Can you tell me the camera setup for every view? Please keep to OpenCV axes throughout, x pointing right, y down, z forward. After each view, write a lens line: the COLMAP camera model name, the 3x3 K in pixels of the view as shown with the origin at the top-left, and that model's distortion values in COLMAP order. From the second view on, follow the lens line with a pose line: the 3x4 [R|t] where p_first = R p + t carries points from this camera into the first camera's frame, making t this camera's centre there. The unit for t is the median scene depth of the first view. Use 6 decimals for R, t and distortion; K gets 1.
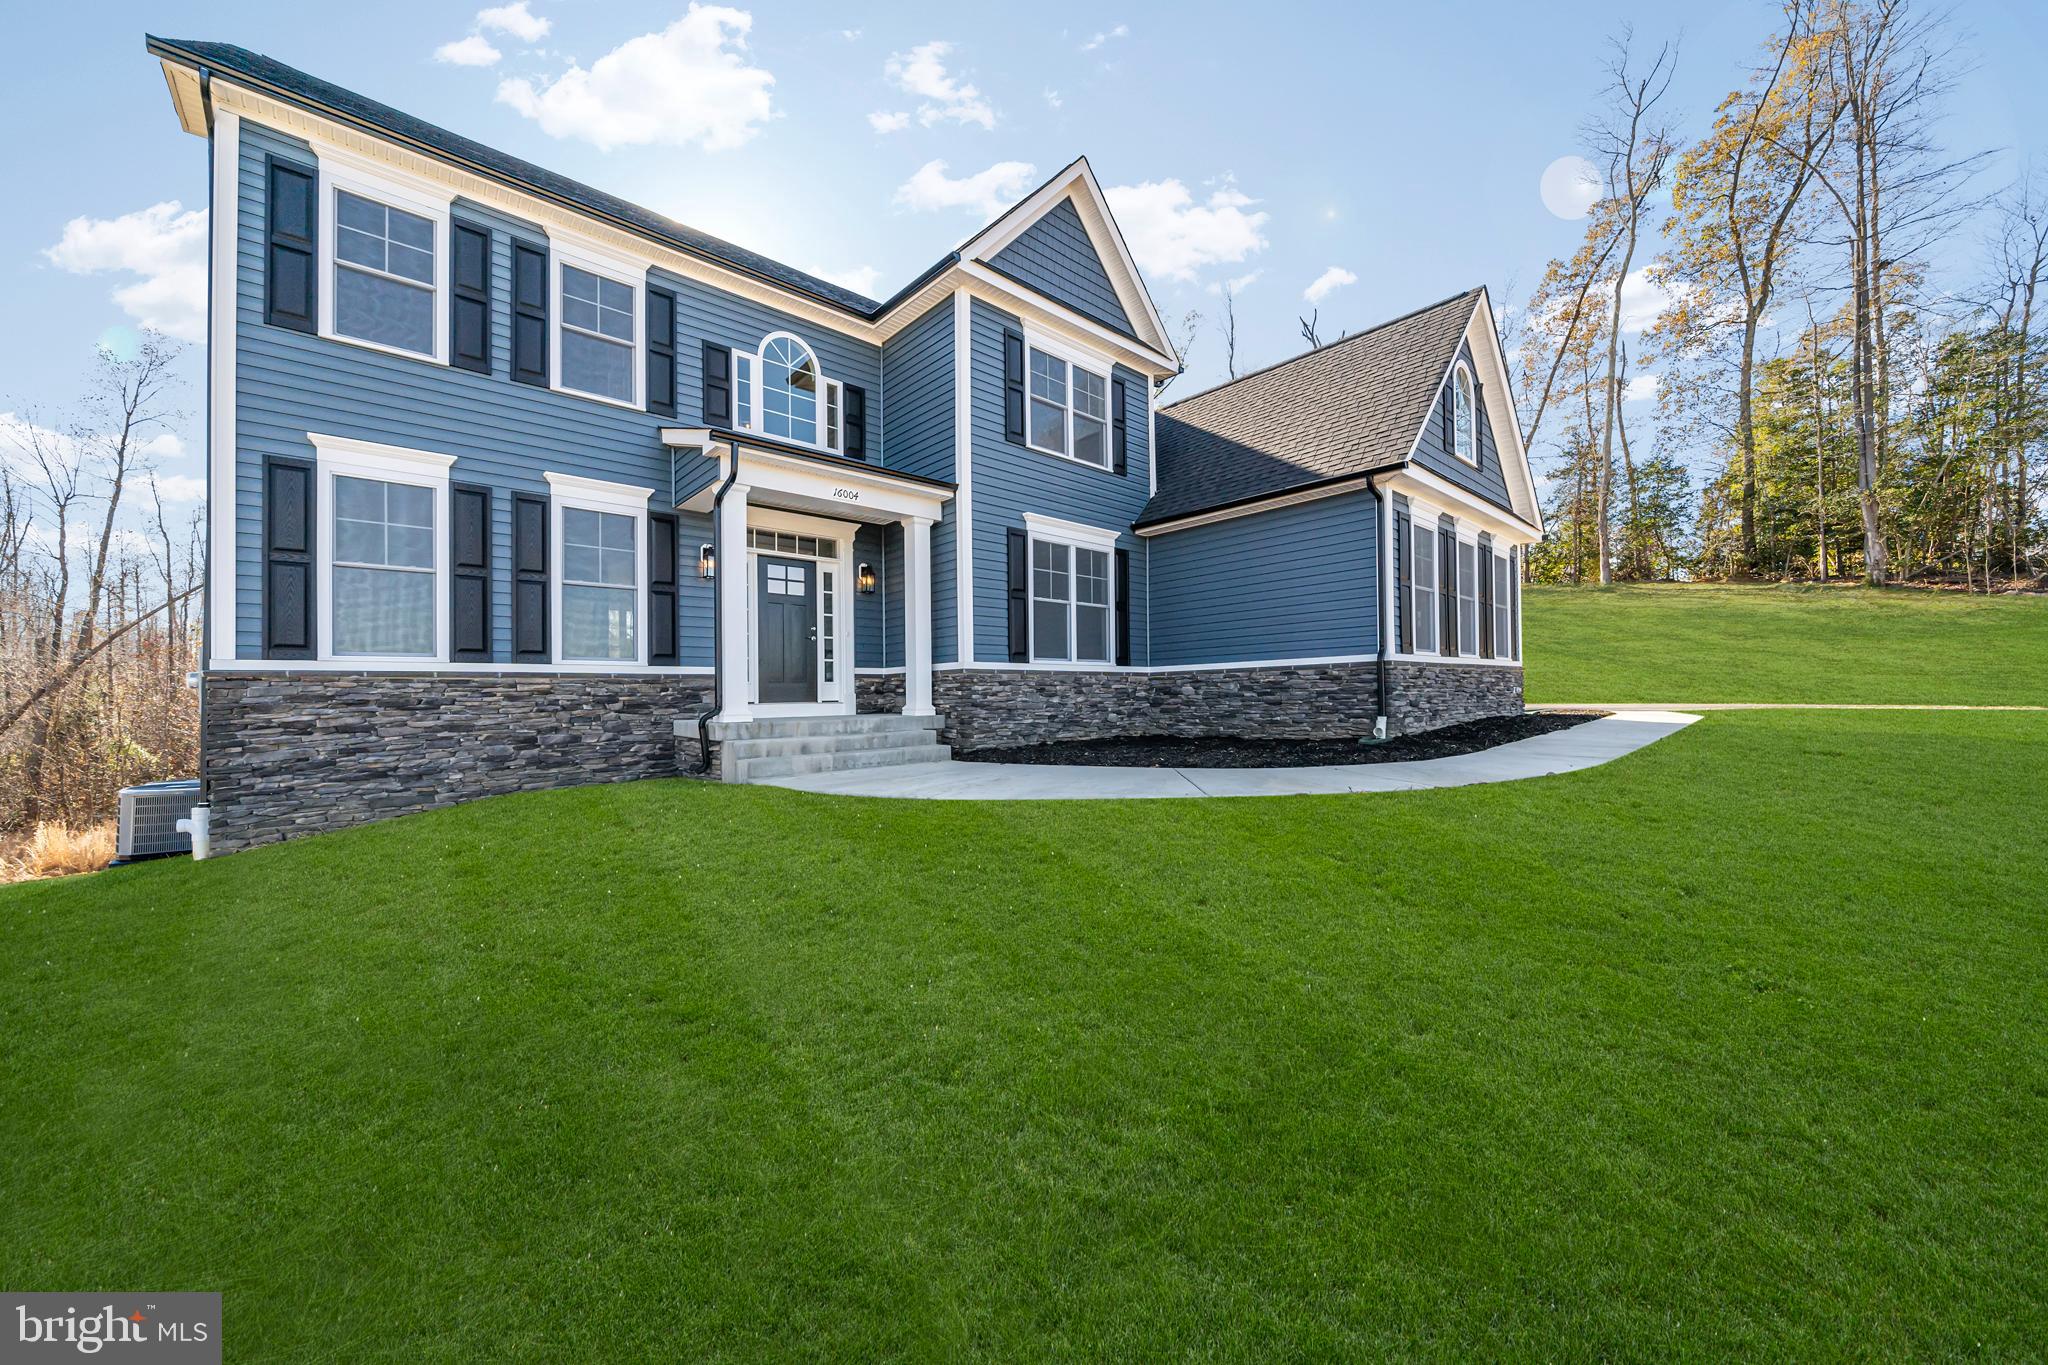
lens RADIAL K [[768.3, 0, 1024.0], [0, 768.3, 682.5], [0, 0, 1]] dist [-0.001780, -0.000102]
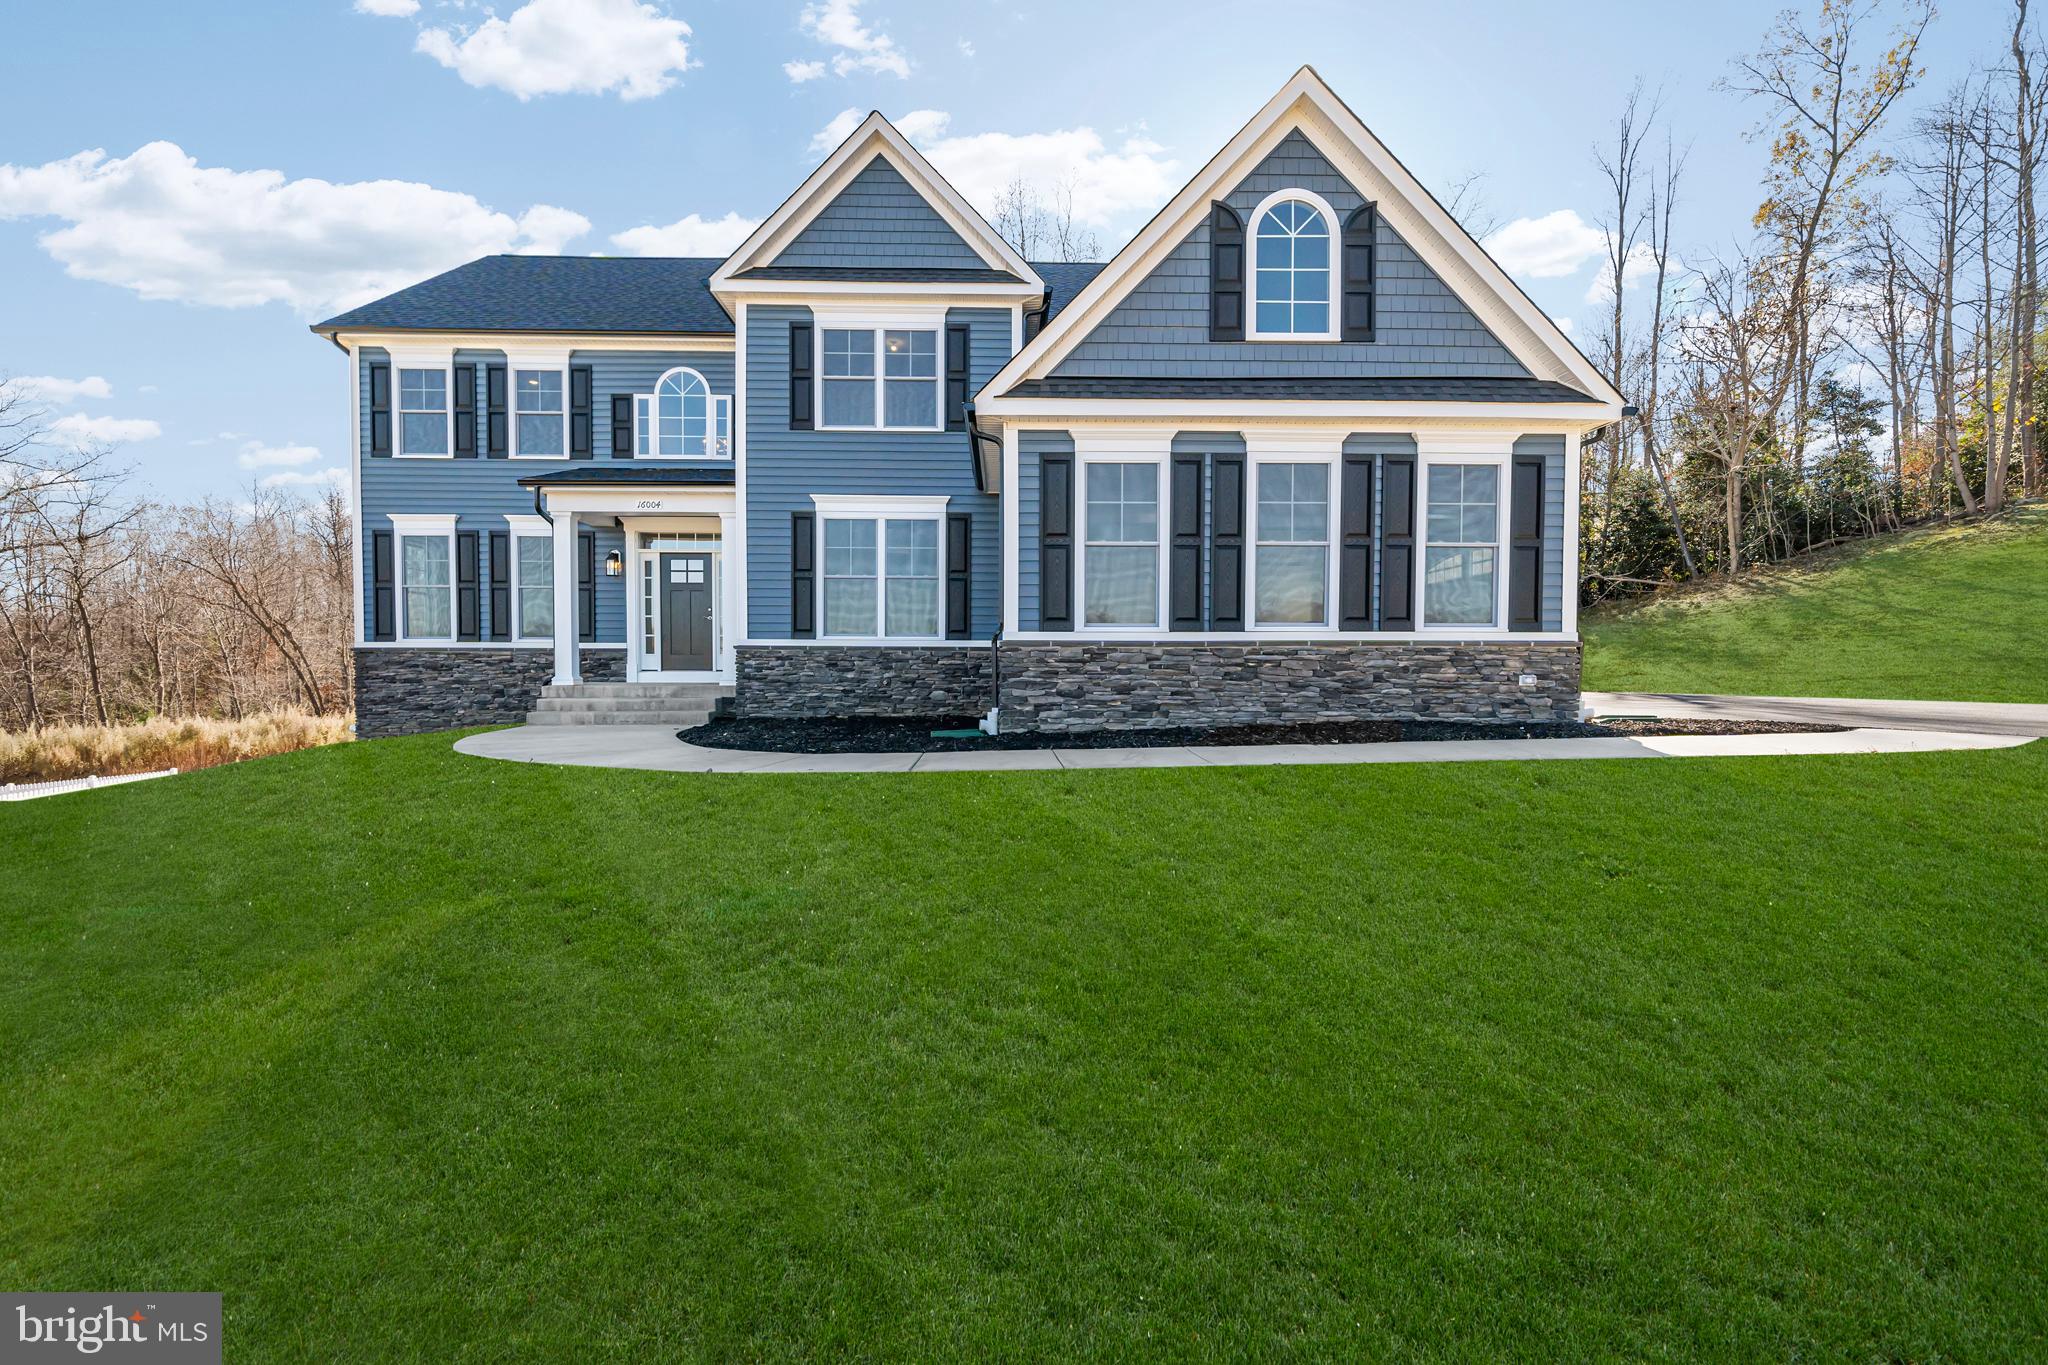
lens RADIAL K [[934.1, 0, 1024.0], [0, 934.1, 682.5], [0, 0, 1]] dist [0.001068, -0.000143]
pose [[0.738633, 0.036567, -0.673116, 1.324697], [-0.002032, 0.998644, 0.052021, -0.040989], [0.674105, -0.037057, 0.737705, 0.304790]]
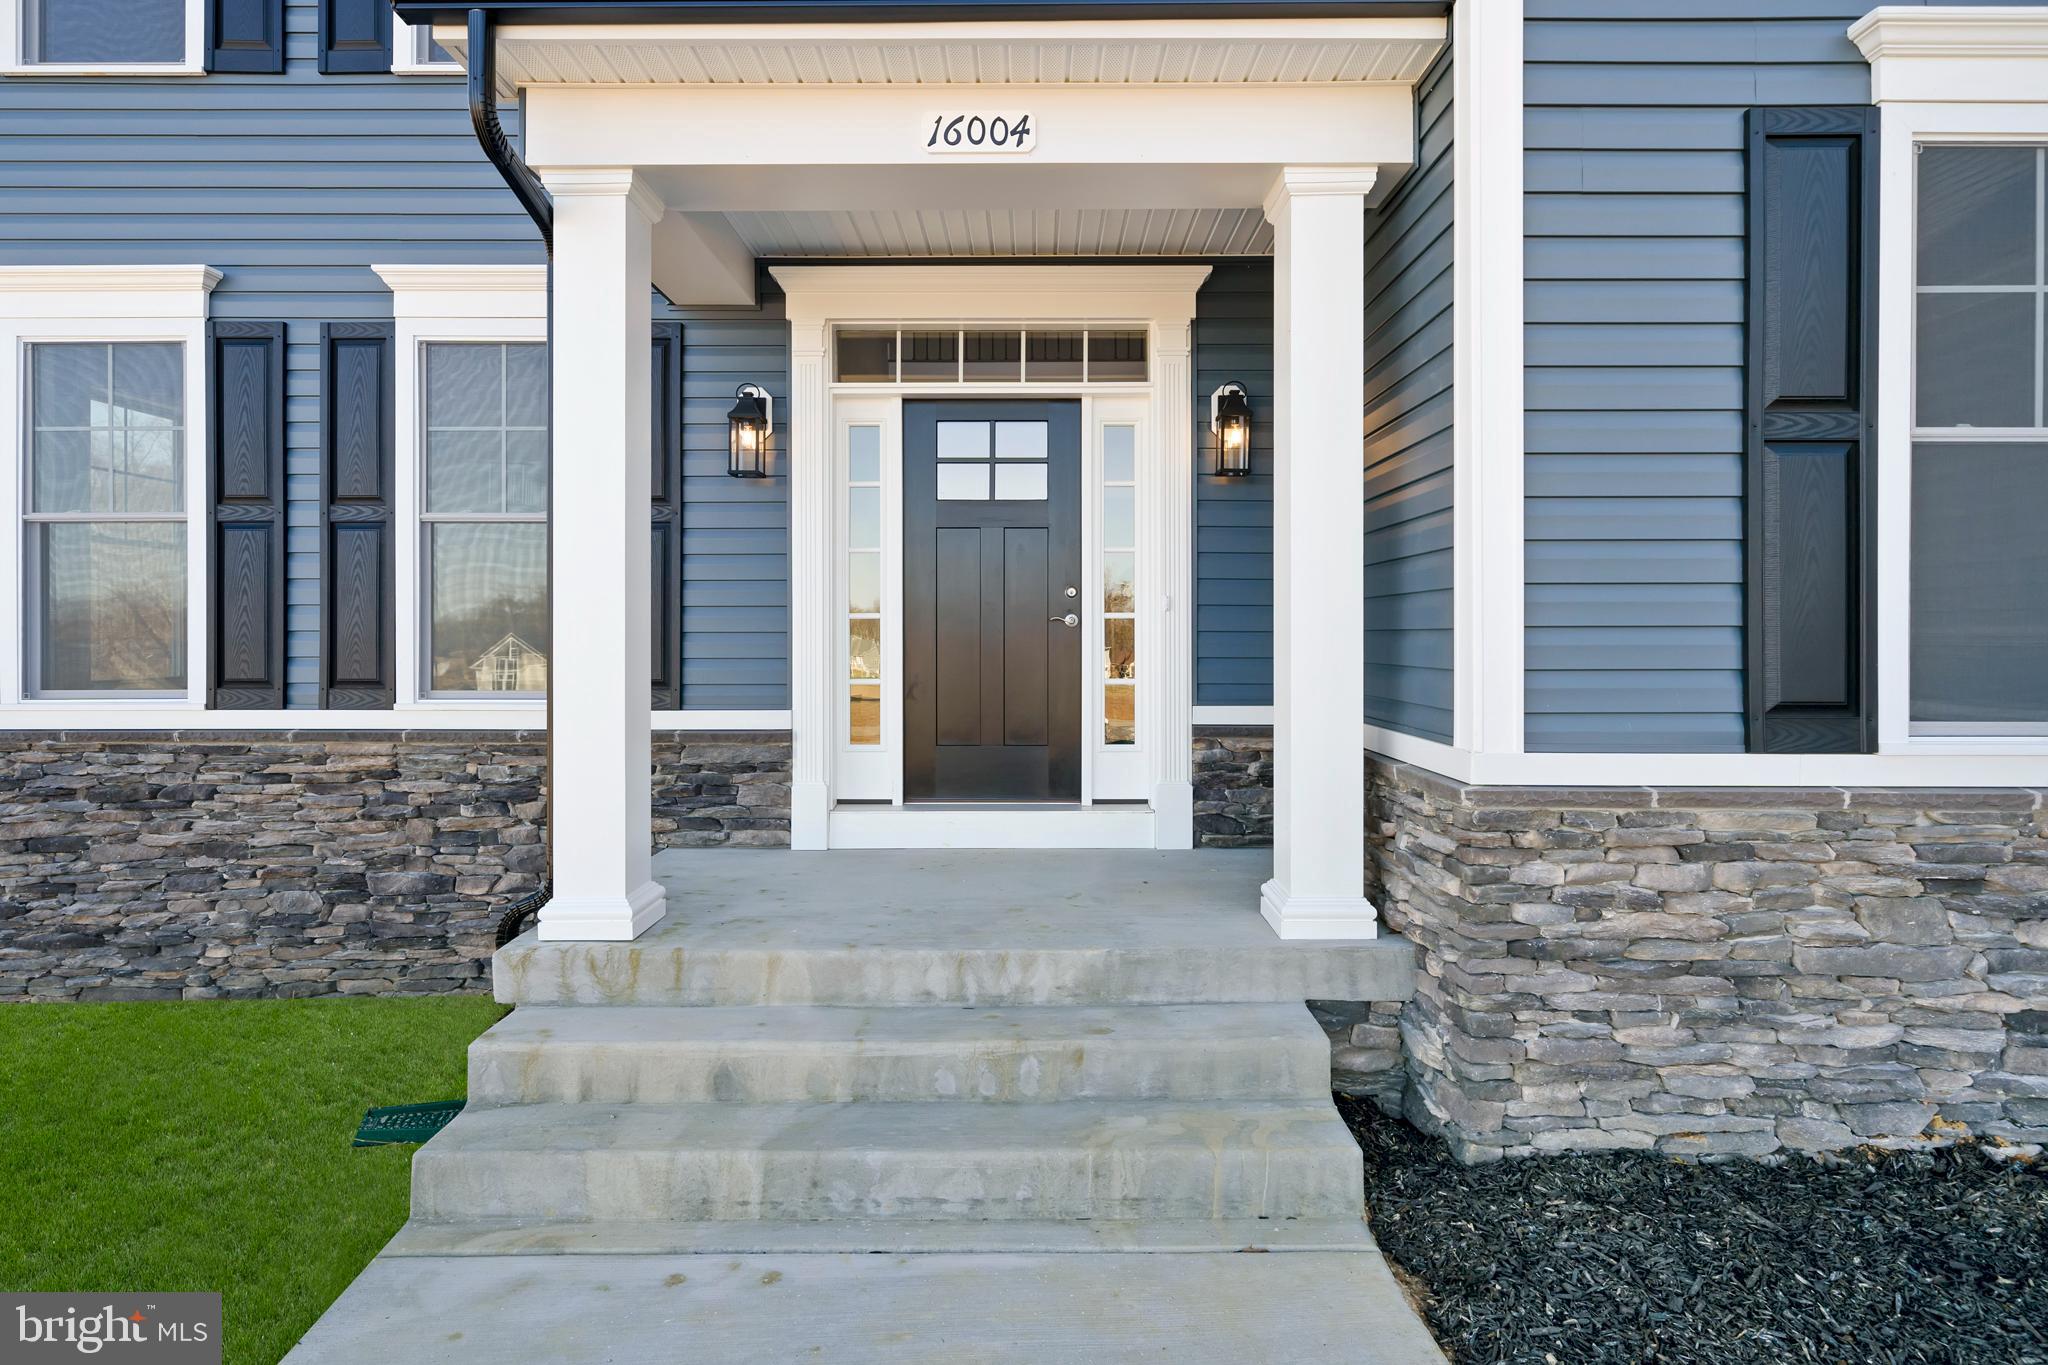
lens RADIAL K [[1038.0, 0, 1002.9], [0, 1038.0, 620.9], [0, 0, 1]] dist [0.002251, 0.000268]
pose [[0.719206, 0.013173, -0.694672, 0.038367], [0.002775, 0.999758, 0.021832, -0.082783], [0.694791, -0.017629, 0.718996, 0.785295]]
